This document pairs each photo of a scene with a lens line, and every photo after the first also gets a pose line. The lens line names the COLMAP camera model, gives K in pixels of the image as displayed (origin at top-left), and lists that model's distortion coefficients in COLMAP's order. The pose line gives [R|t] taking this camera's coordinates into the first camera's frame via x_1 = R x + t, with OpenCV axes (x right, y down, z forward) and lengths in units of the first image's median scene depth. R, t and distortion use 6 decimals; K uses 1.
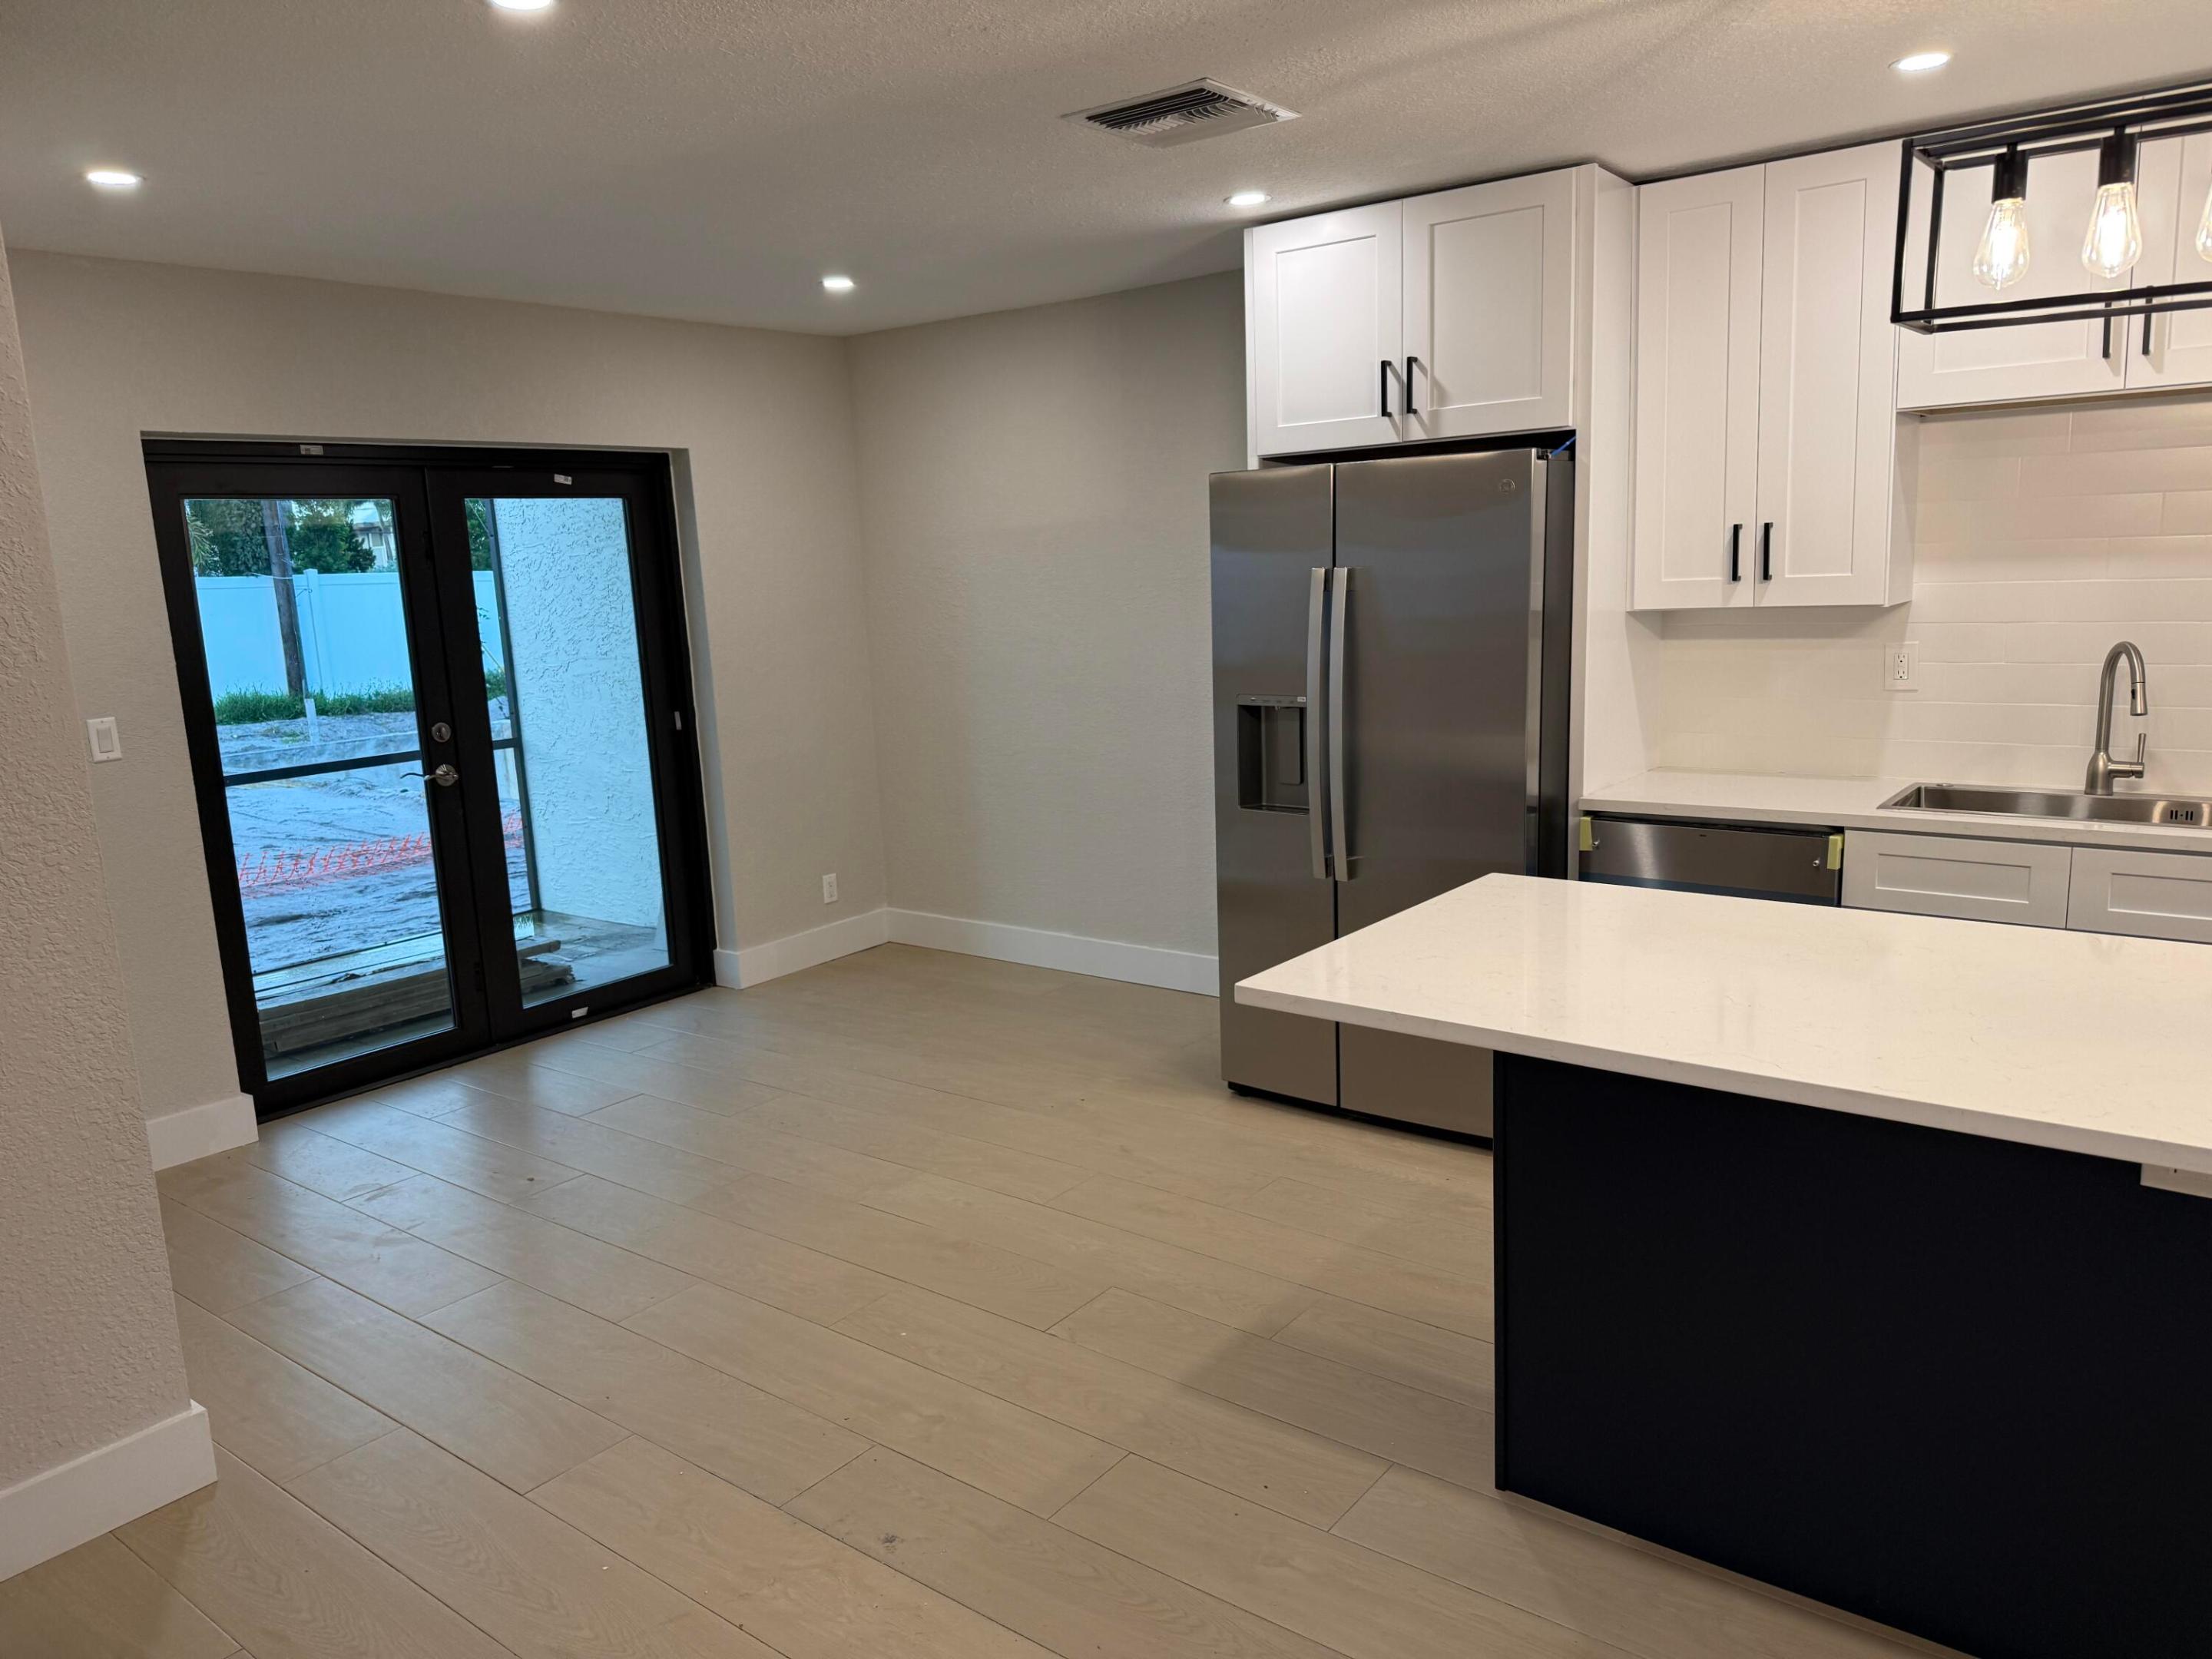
lens RADIAL K [[1530.4, 0, 1112.7], [0, 1530.4, 826.3], [0, 0, 1]] dist [0.004739, 0.000313]
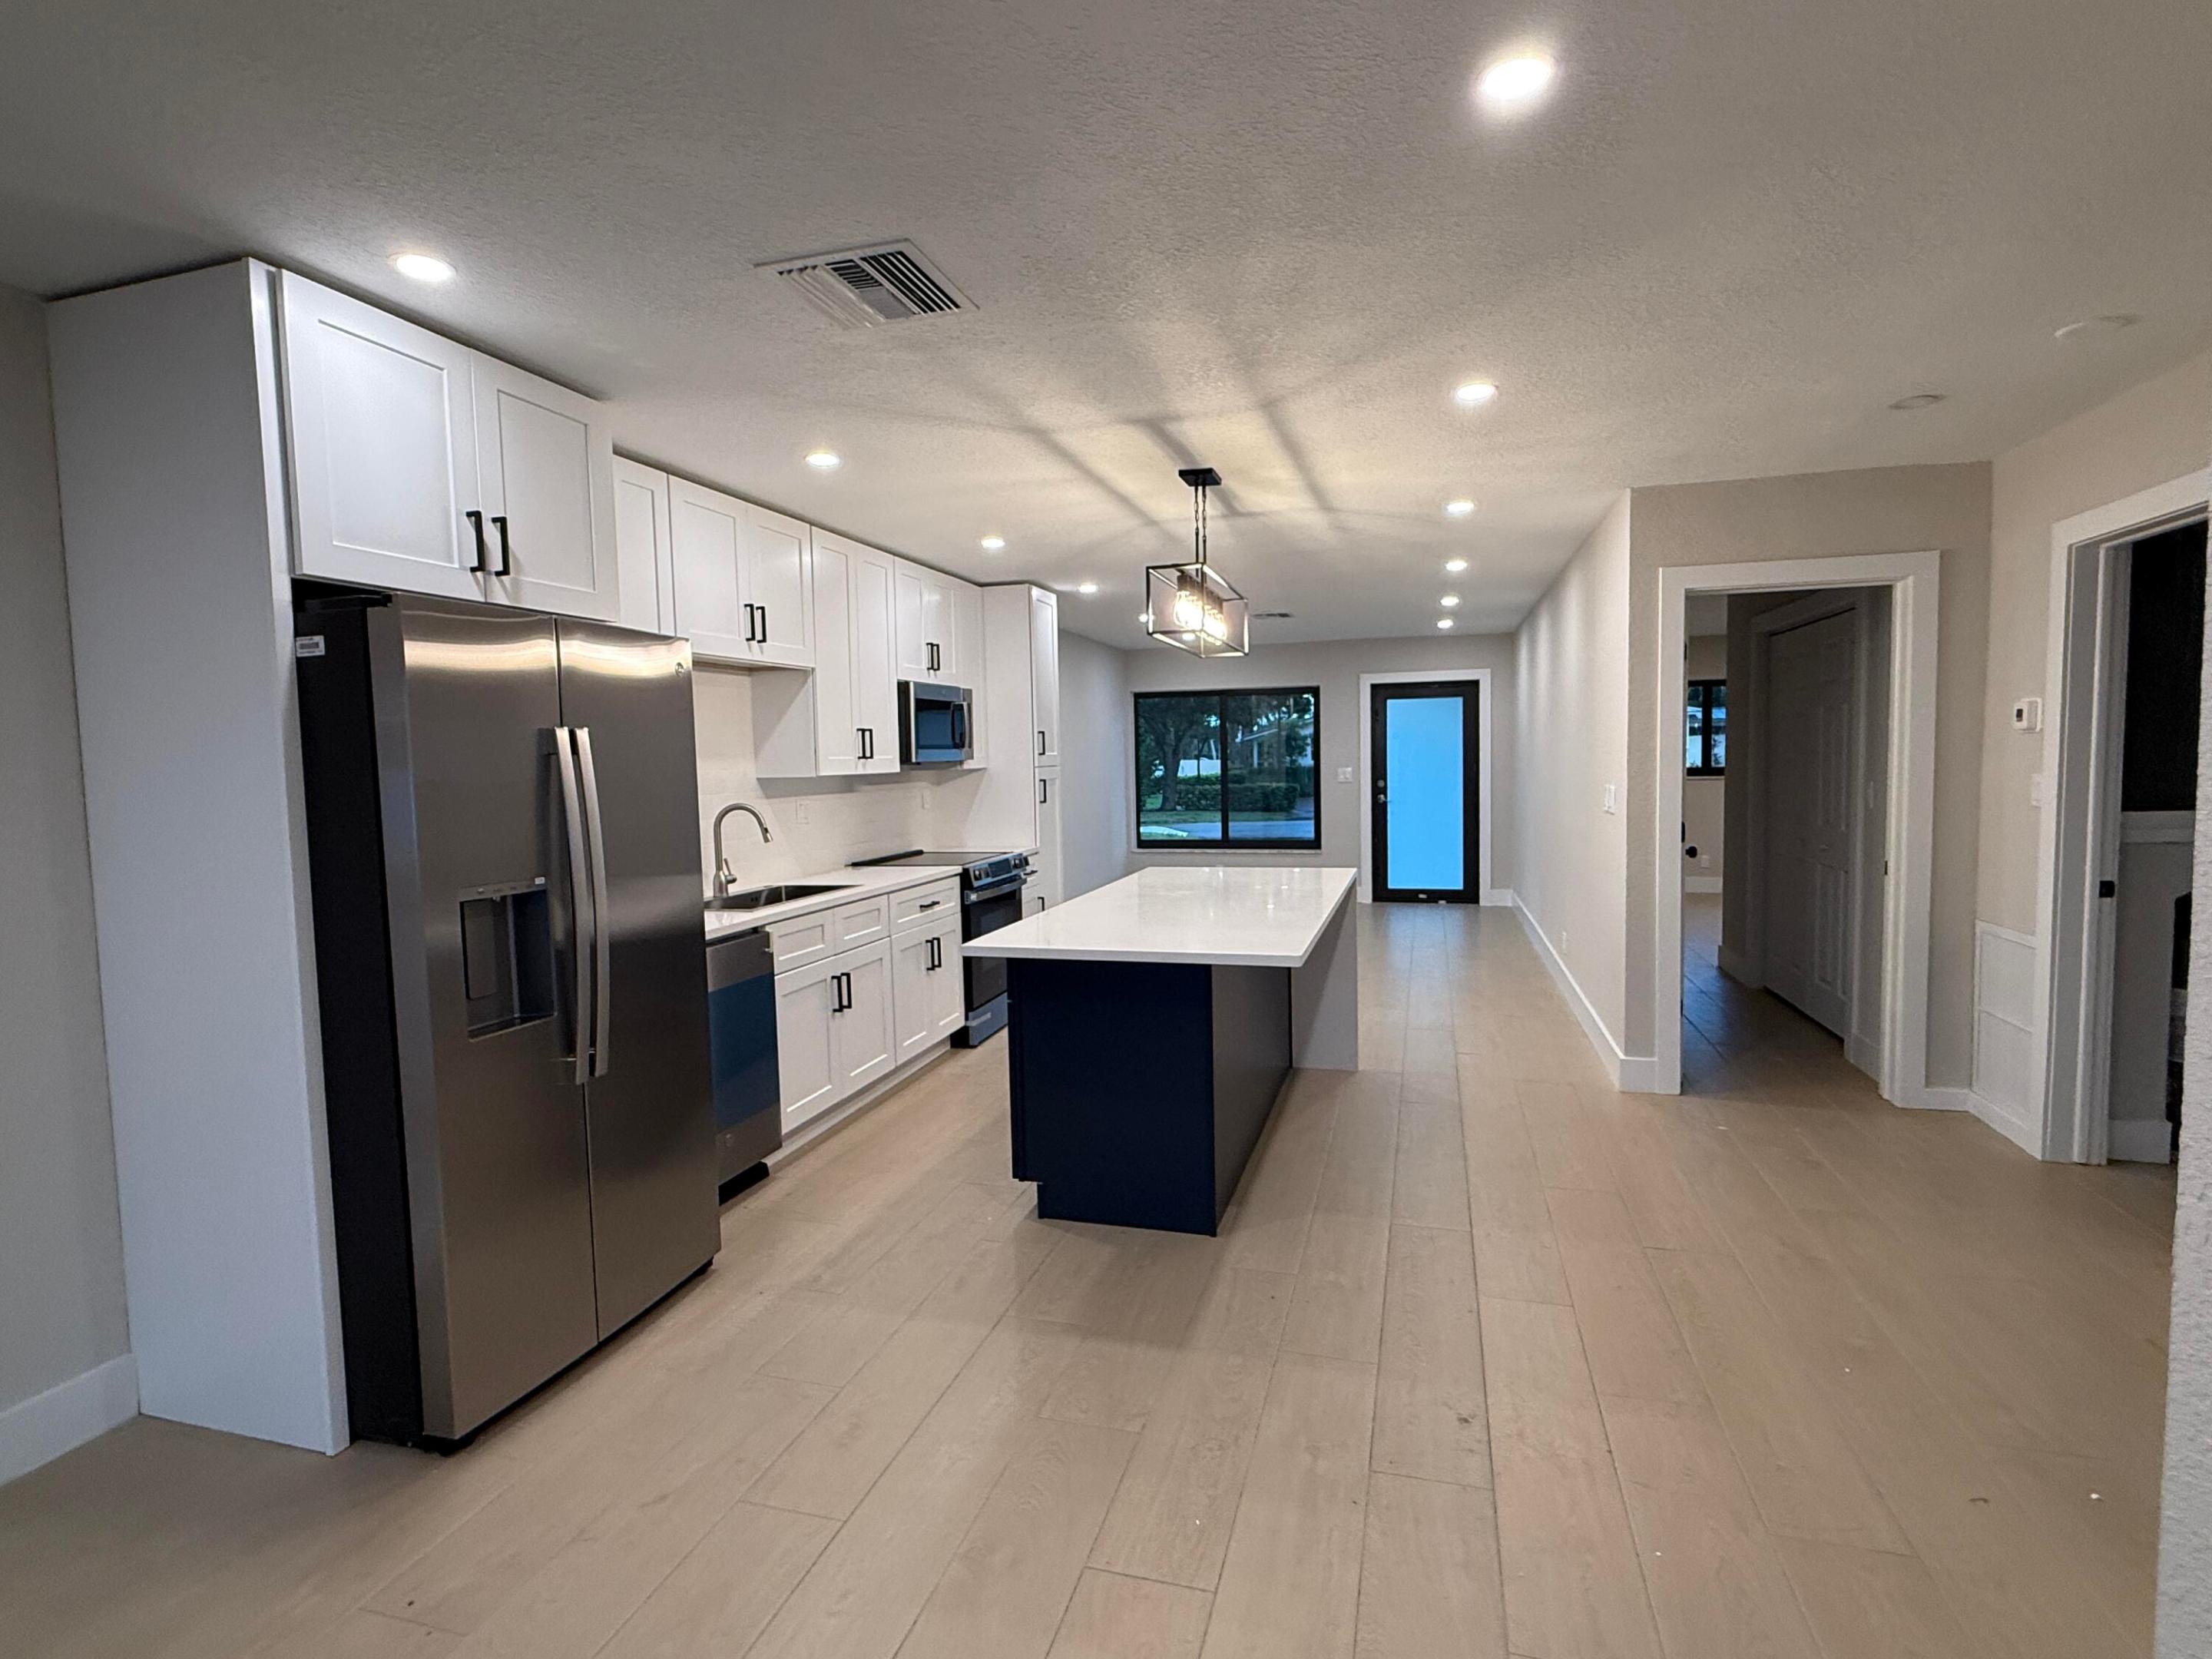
lens RADIAL K [[1107.3, 0, 1112.7], [0, 1107.3, 834.4], [0, 0, 1]] dist [0.000967, -0.000053]
pose [[-0.365589, -0.018215, 0.930598, -0.756823], [0.200308, 0.974842, 0.097772, -0.143440], [-0.908967, 0.222151, -0.352743, 1.250552]]
